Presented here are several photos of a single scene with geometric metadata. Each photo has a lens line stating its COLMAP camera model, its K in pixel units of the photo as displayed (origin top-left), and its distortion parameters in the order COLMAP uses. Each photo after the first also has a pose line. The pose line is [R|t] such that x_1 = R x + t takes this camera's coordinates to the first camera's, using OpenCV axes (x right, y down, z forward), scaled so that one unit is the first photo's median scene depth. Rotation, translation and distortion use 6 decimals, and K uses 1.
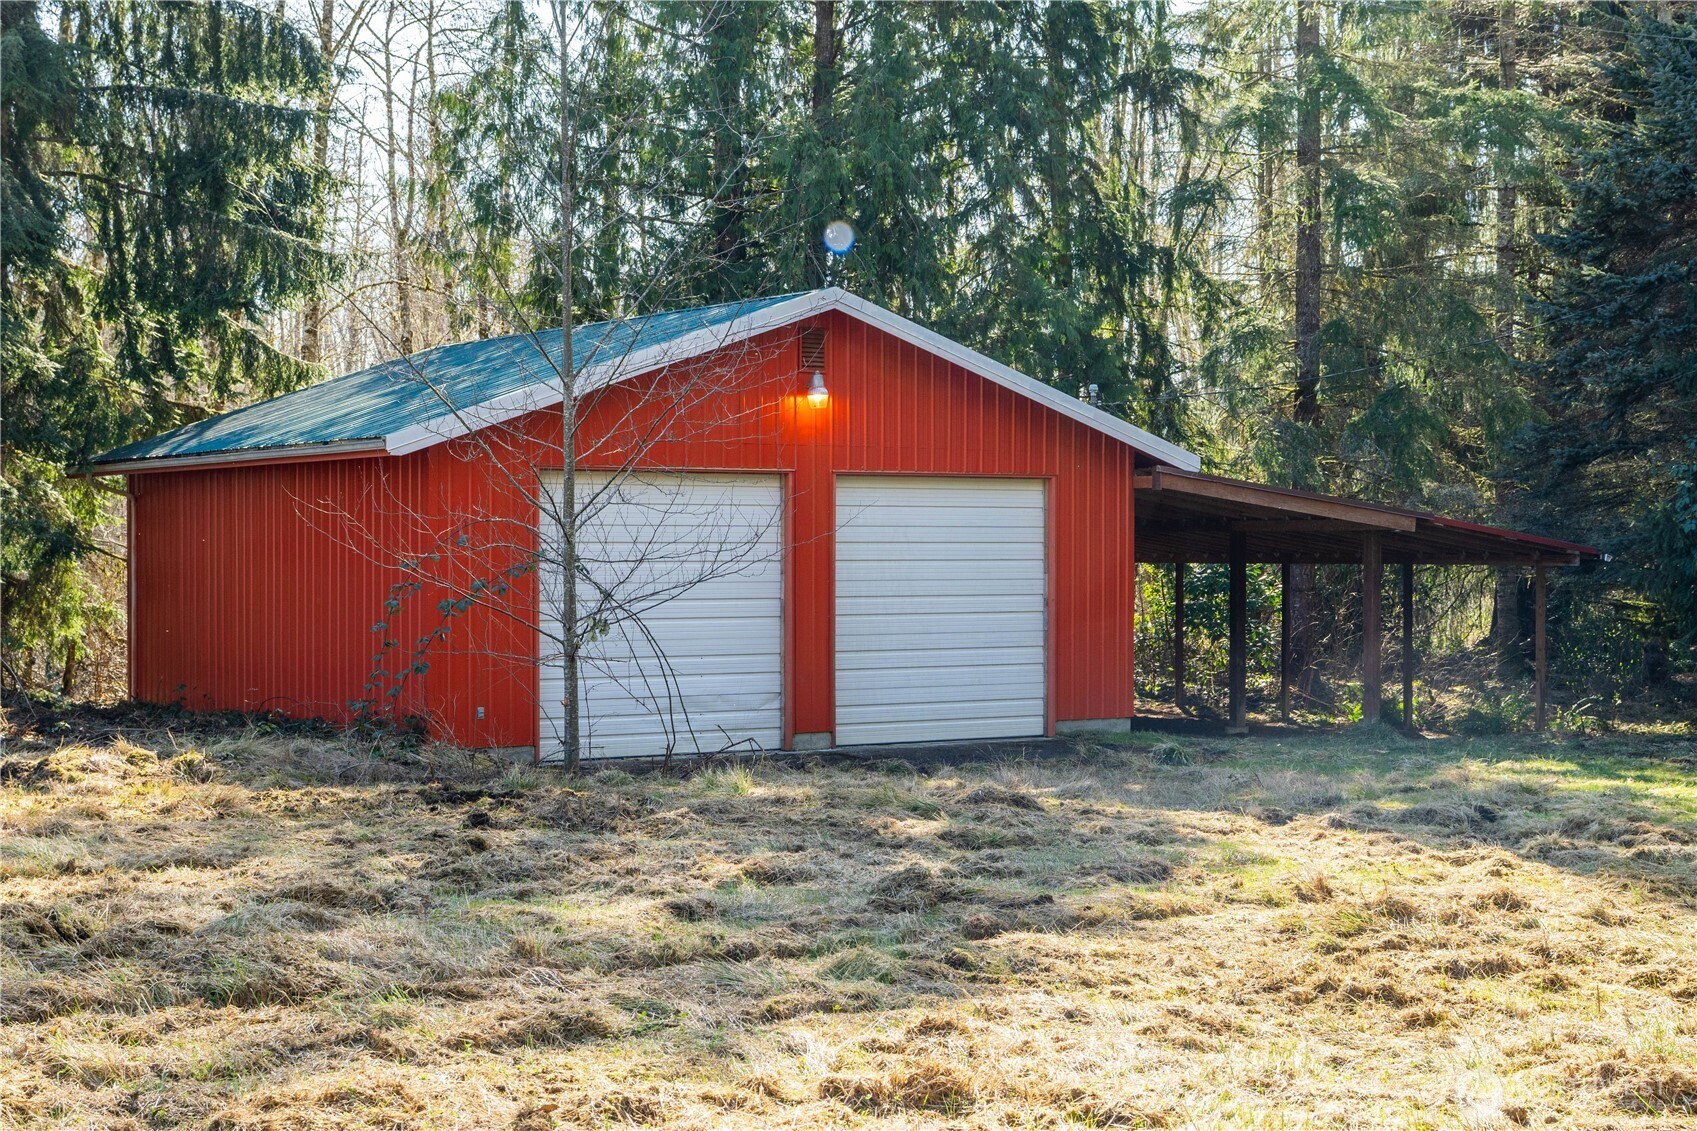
lens RADIAL K [[2640.0, 0, 848.5], [0, 2640.0, 565.5], [0, 0, 1]] dist [0.016602, 0.037310]
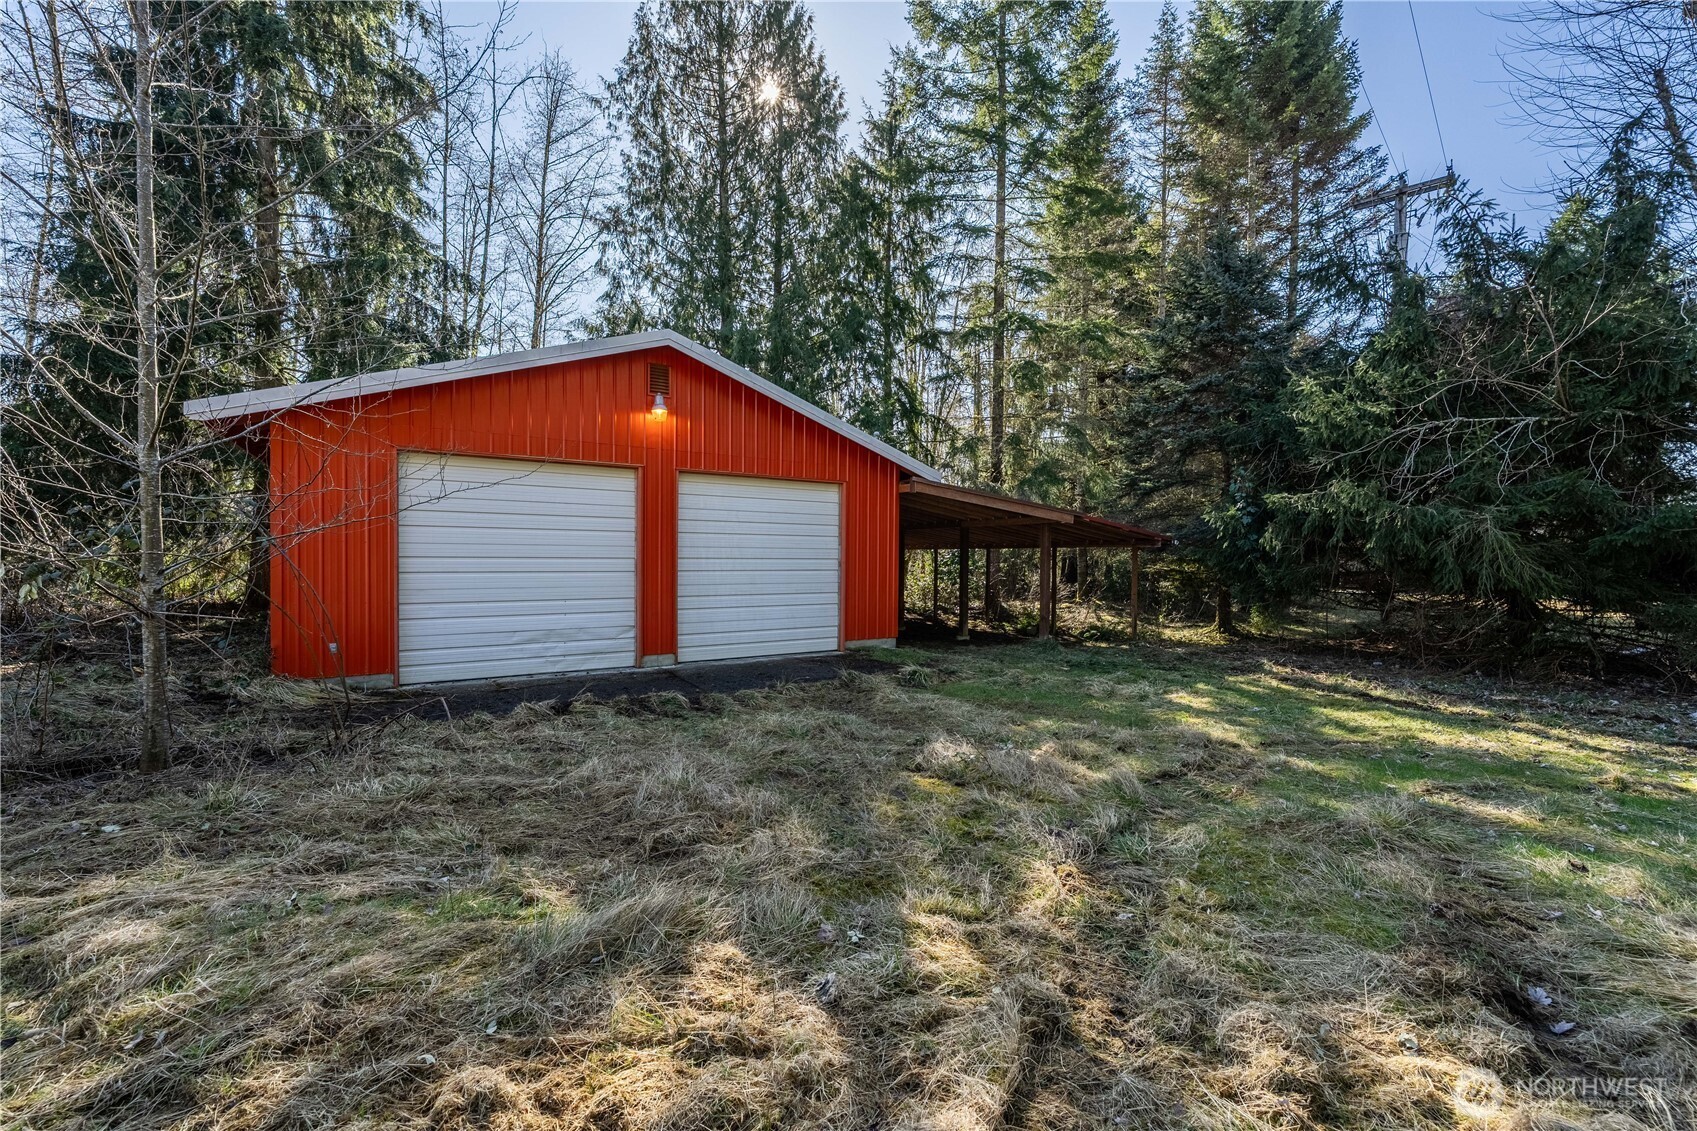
lens RADIAL K [[682.6, 0, 848.5], [0, 682.6, 565.5], [0, 0, 1]] dist [-0.001780, -0.000461]
pose [[0.999695, 0.008054, -0.023354, 0.090644], [-0.007903, 0.999947, 0.006527, 0.012368], [0.023406, -0.006340, 0.999706, 0.610515]]
